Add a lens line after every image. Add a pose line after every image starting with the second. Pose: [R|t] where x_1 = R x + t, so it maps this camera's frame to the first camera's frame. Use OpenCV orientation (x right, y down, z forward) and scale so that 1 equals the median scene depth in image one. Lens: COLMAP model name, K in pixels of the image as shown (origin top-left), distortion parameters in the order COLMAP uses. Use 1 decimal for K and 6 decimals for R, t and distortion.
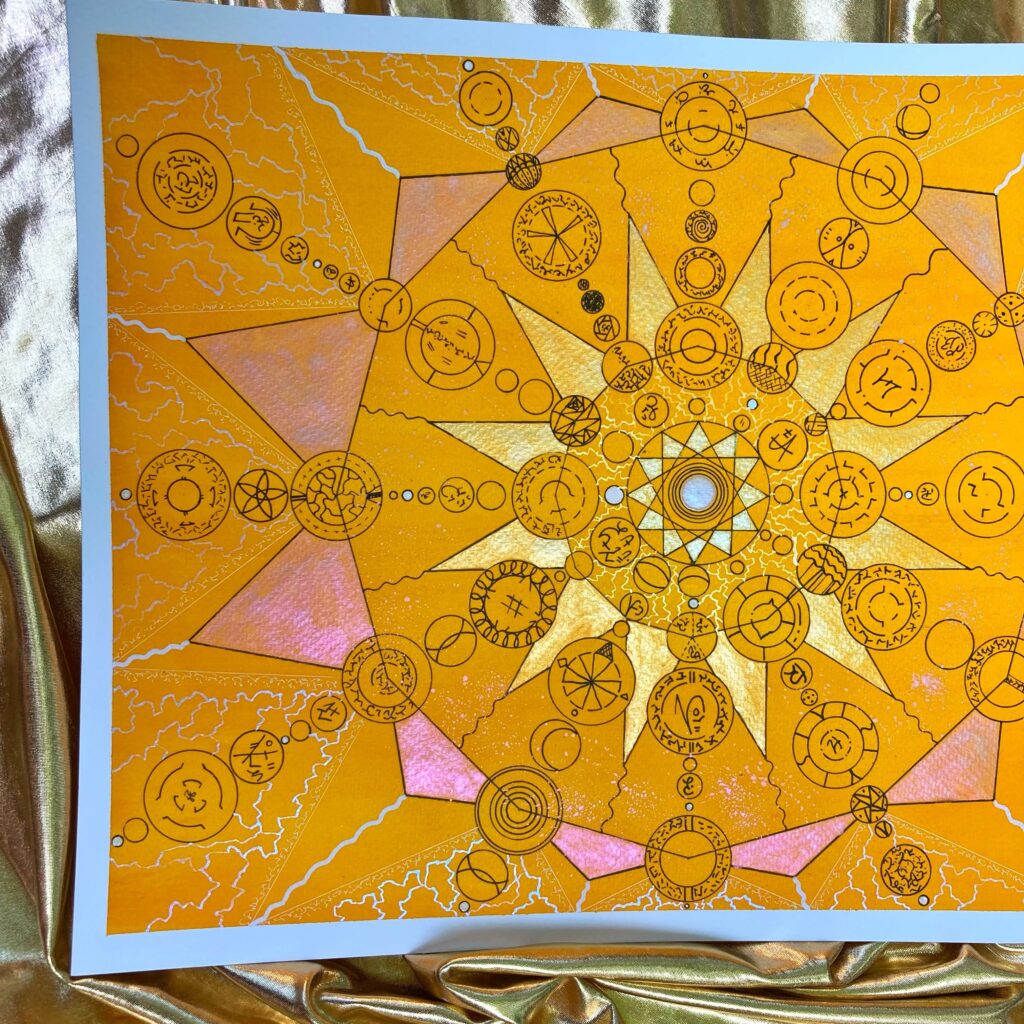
lens RADIAL K [[1140.7, 0, 521.8], [0, 1140.7, 499.4], [0, 0, 1]] dist [0.174392, -0.648018]
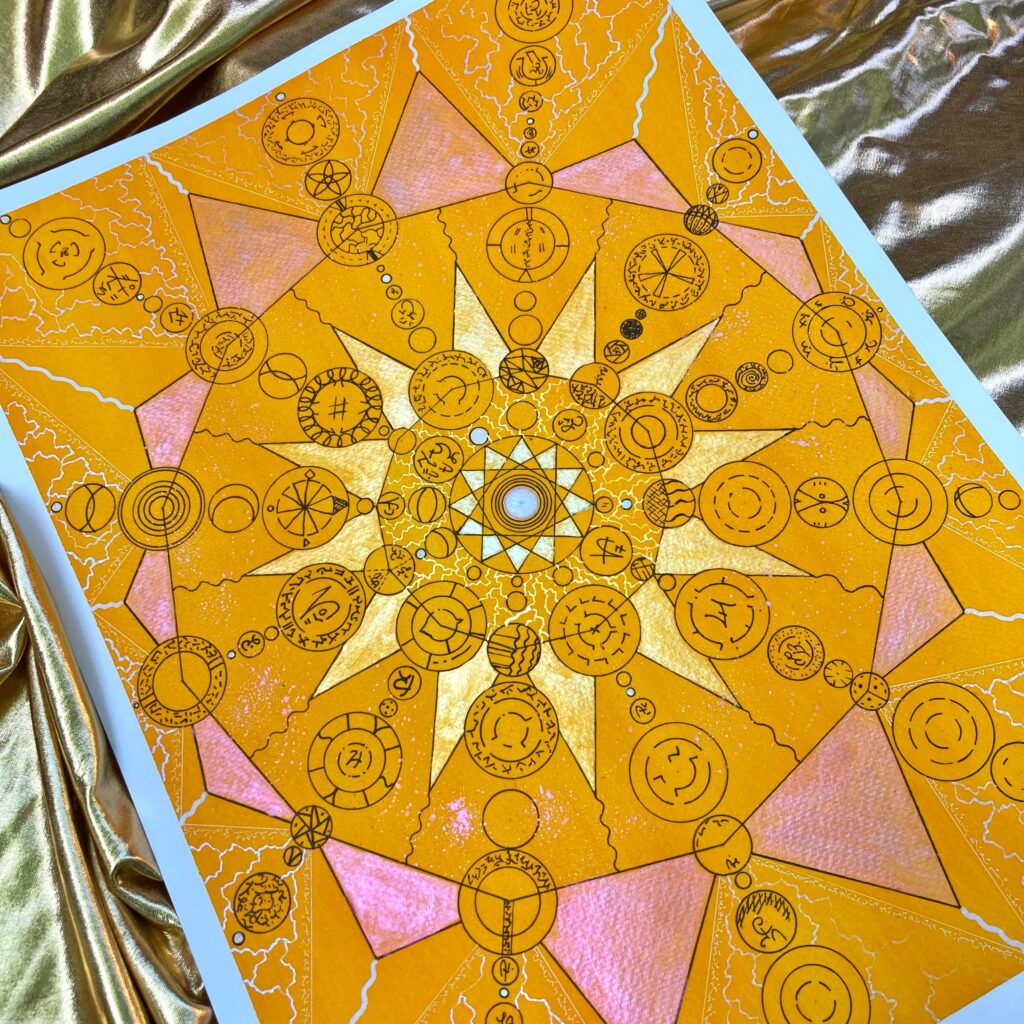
lens RADIAL K [[1140.7, 0, 521.8], [0, 1140.7, 499.4], [0, 0, 1]] dist [0.174392, -0.648018]
pose [[0.478106, 0.792618, -0.378380, 0.524223], [-0.873133, 0.475596, -0.106993, 0.097873], [0.095151, 0.381530, 0.919446, 0.094345]]
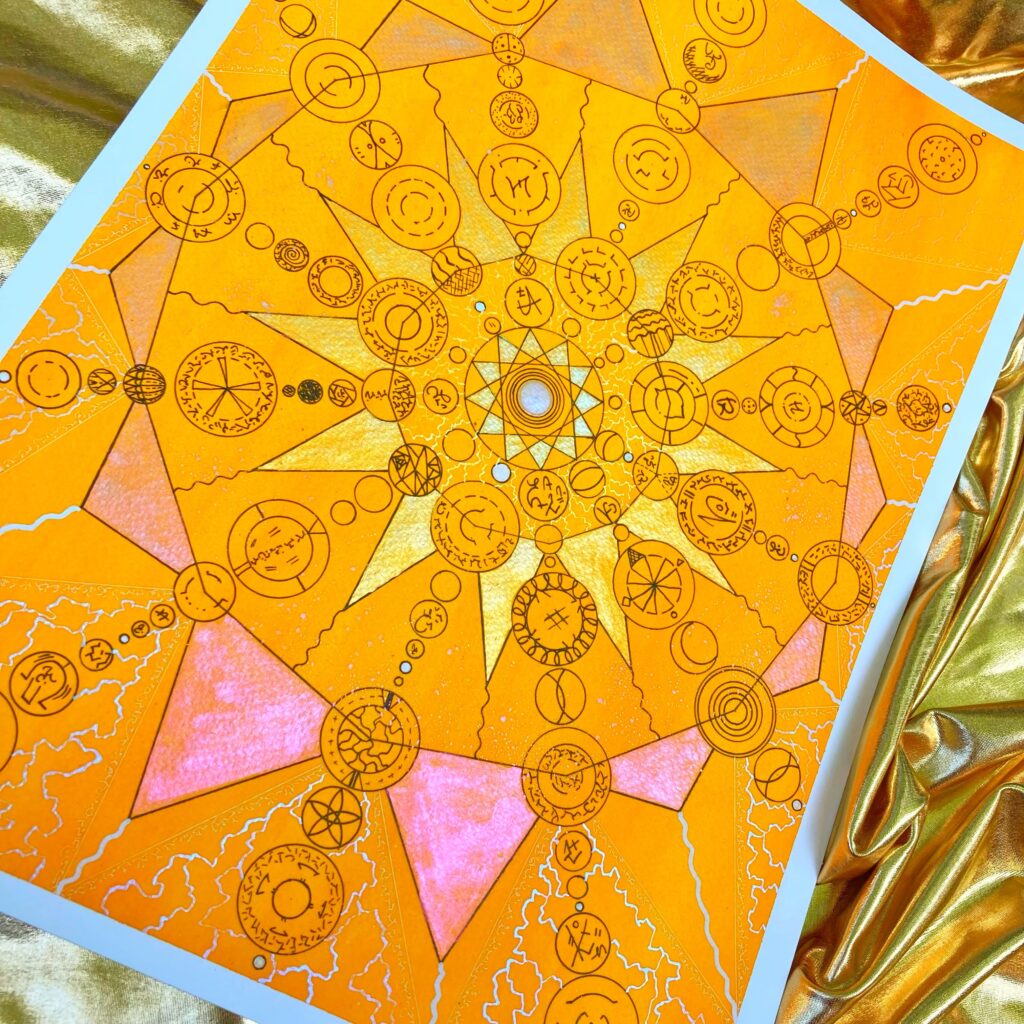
lens RADIAL K [[1140.7, 0, 521.8], [0, 1140.7, 499.4], [0, 0, 1]] dist [0.174392, -0.648018]
pose [[0.432852, -0.868369, 0.242021, -0.161495], [0.862922, 0.476798, 0.167422, -0.137438], [-0.260779, 0.136377, 0.955717, 0.083957]]
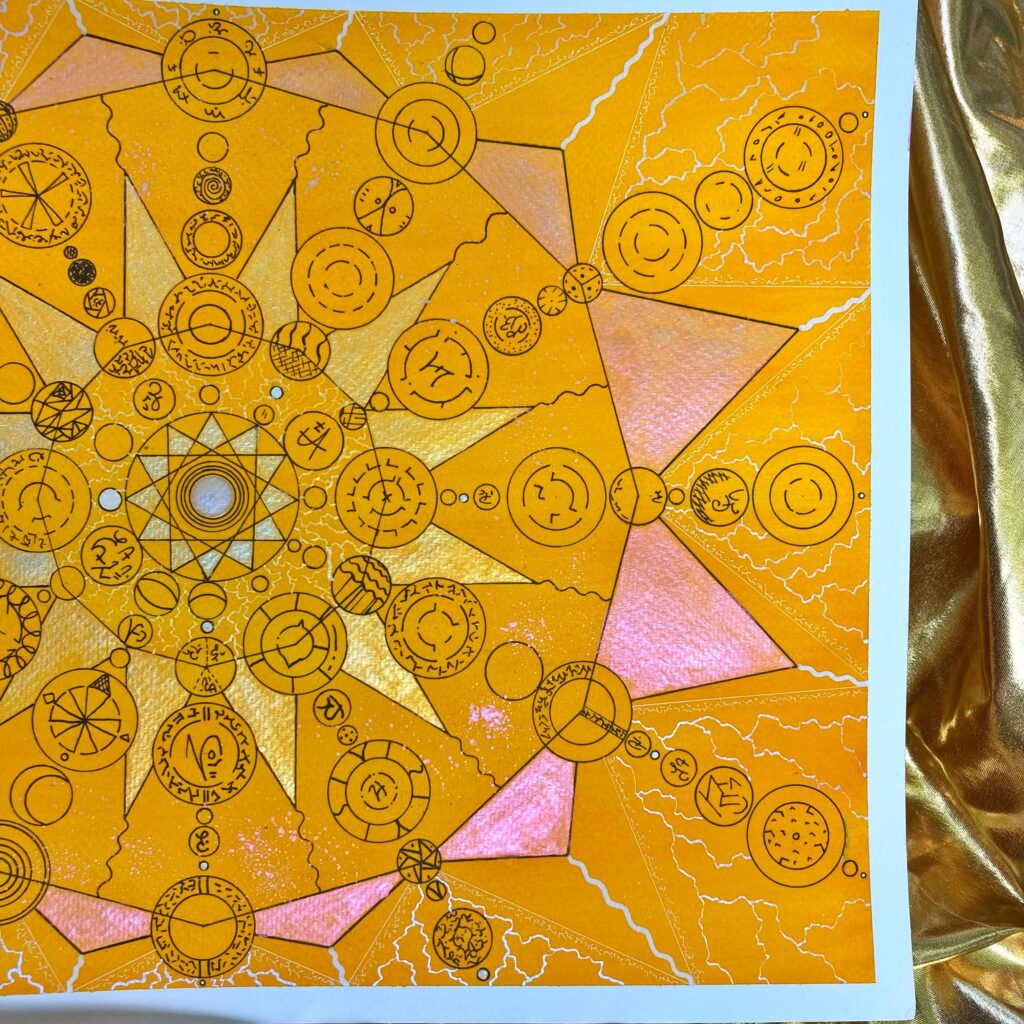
lens RADIAL K [[1140.7, 0, 521.8], [0, 1140.7, 499.4], [0, 0, 1]] dist [0.174392, -0.648018]
pose [[0.999930, -0.004604, 0.010861, 0.374323], [0.004808, 0.999811, -0.018831, 0.013705], [-0.010772, 0.018882, 0.999764, 0.143779]]
